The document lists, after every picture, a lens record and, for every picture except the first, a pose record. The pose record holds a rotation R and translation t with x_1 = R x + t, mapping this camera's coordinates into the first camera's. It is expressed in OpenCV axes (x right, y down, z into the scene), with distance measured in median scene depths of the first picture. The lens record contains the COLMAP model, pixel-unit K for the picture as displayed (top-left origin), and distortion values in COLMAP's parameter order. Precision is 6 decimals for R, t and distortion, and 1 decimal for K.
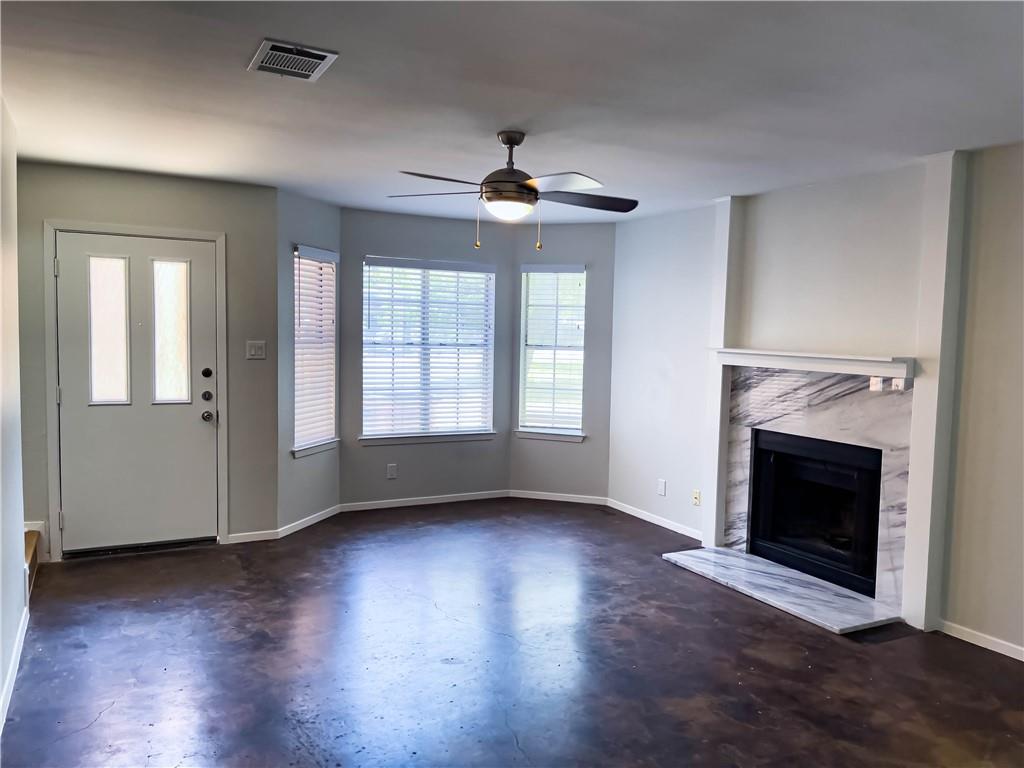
lens RADIAL K [[781.4, 0, 510.7], [0, 781.4, 389.2], [0, 0, 1]] dist [0.065597, -0.012539]
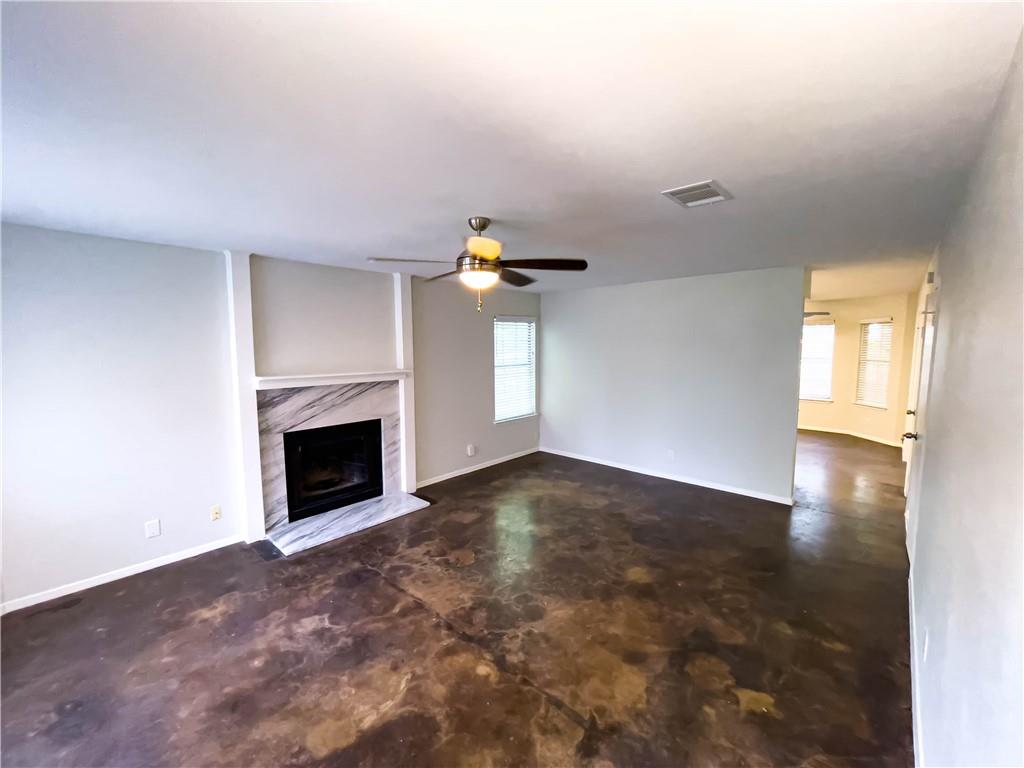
lens RADIAL K [[415.2, 0, 510.8], [0, 415.2, 375.9], [0, 0, 1]] dist [0.003112, -0.000003]
pose [[-0.344961, -0.094019, 0.933896, -0.522310], [0.065809, 0.990099, 0.123986, -0.118985], [-0.936307, 0.104229, -0.335358, 0.929433]]
